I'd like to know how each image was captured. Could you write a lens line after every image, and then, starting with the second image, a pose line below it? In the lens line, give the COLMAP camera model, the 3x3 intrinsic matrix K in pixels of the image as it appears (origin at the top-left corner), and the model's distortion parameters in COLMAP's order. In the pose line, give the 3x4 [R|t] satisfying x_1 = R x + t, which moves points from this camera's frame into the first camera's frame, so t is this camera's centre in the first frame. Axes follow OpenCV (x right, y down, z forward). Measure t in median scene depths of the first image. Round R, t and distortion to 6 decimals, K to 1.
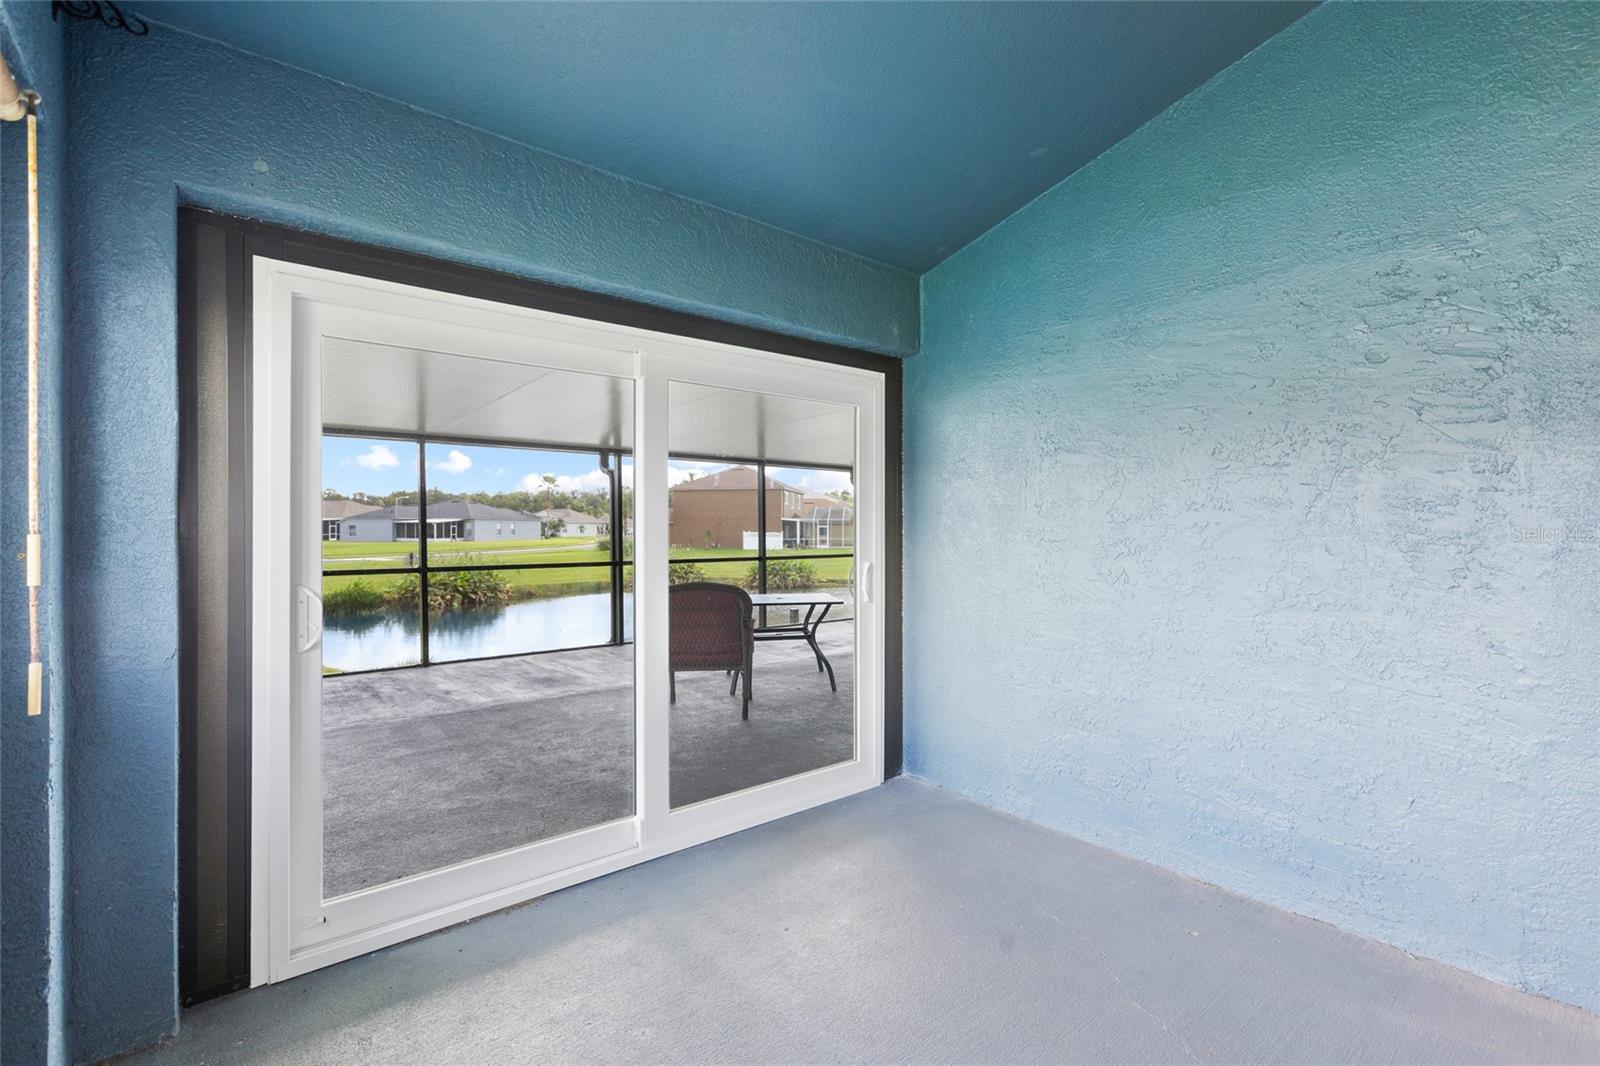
lens RADIAL K [[728.3, 0, 803.5], [0, 728.3, 529.3], [0, 0, 1]] dist [0.003320, -0.000799]
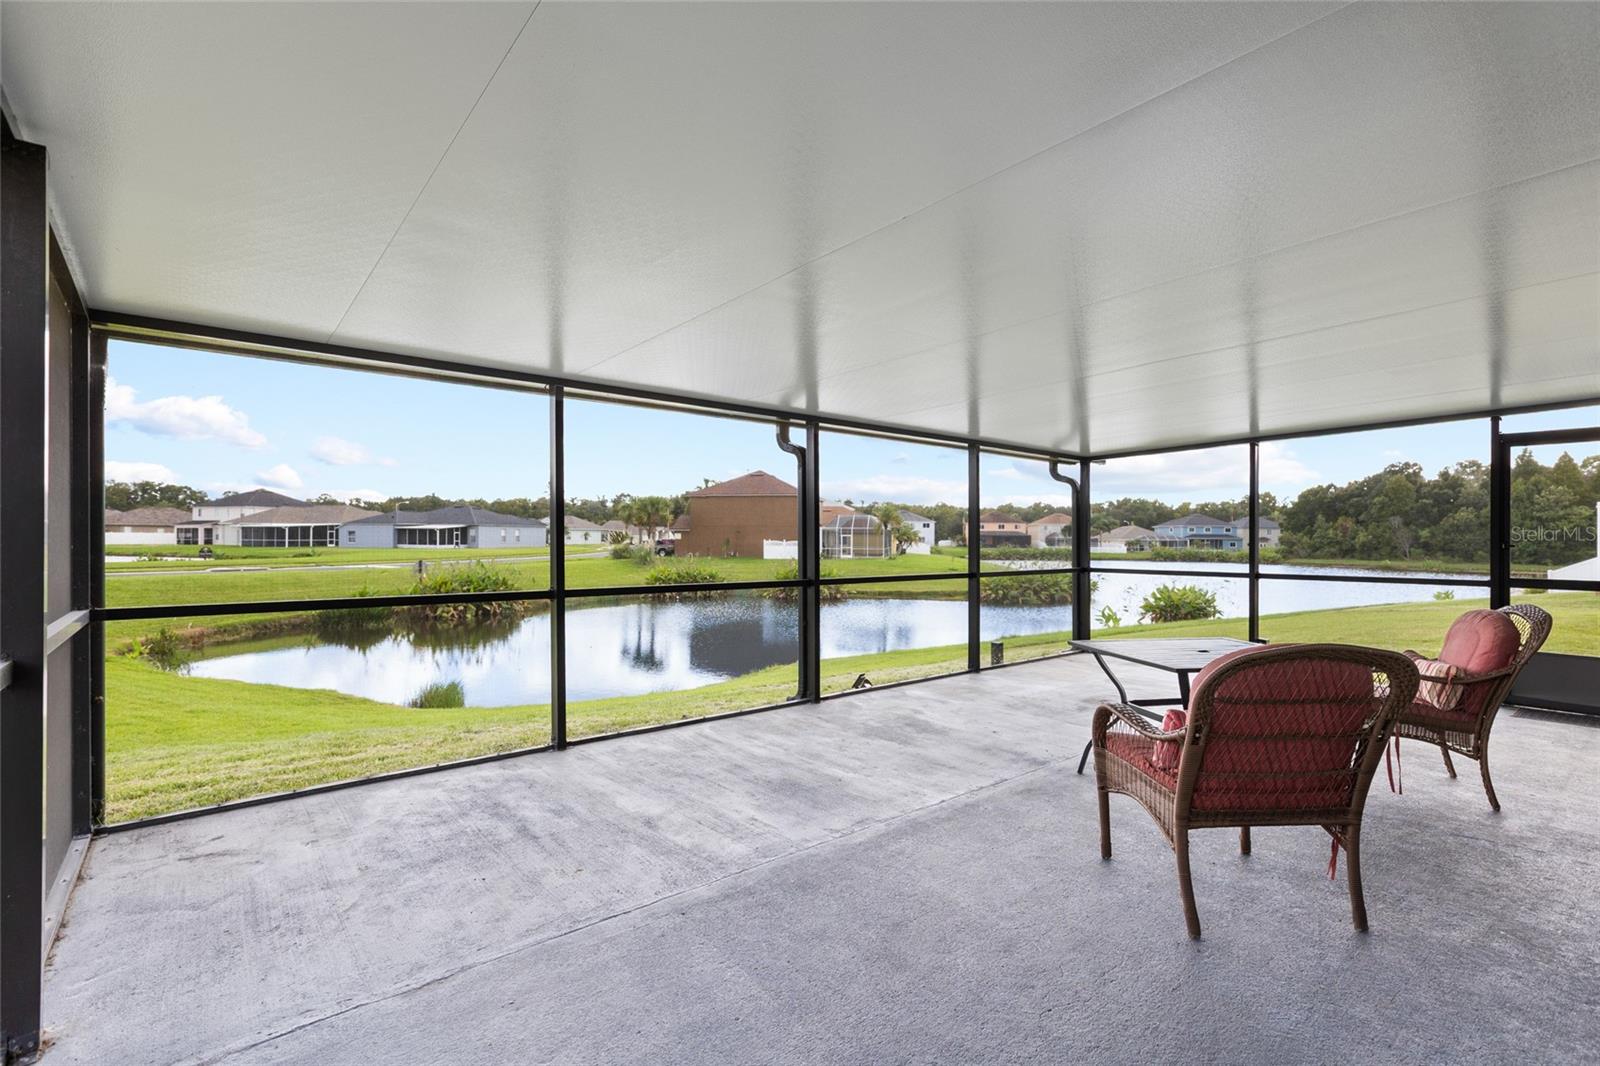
lens RADIAL K [[728.3, 0, 805.7], [0, 728.3, 531.8], [0, 0, 1]] dist [0.003320, -0.000799]
pose [[0.999943, 0.006990, 0.008086, -0.055839], [-0.006915, 0.999933, -0.009299, 0.001183], [-0.008150, 0.009242, 0.999924, 0.066033]]
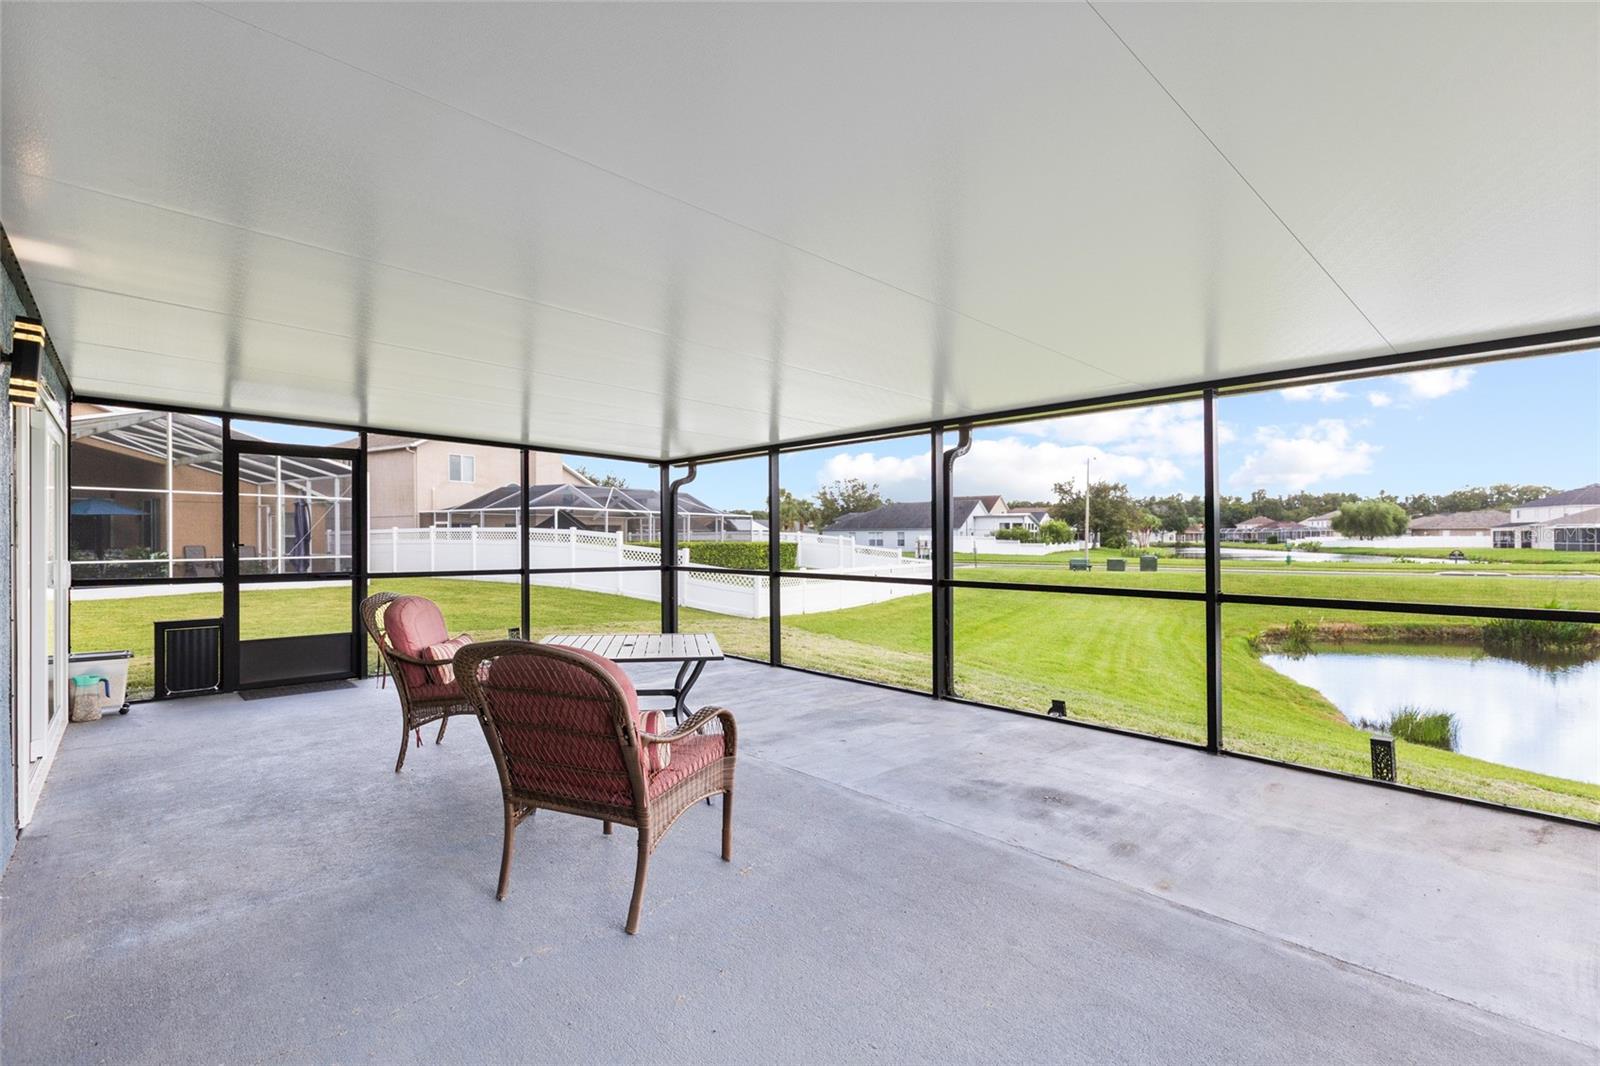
lens RADIAL K [[728.3, 0, 811.0], [0, 728.3, 531.5], [0, 0, 1]] dist [0.003320, -0.000799]
pose [[0.068964, -0.009066, -0.997578, 0.112577], [0.001130, 0.999959, -0.009010, 0.000765], [0.997619, -0.000505, 0.068971, 0.188778]]
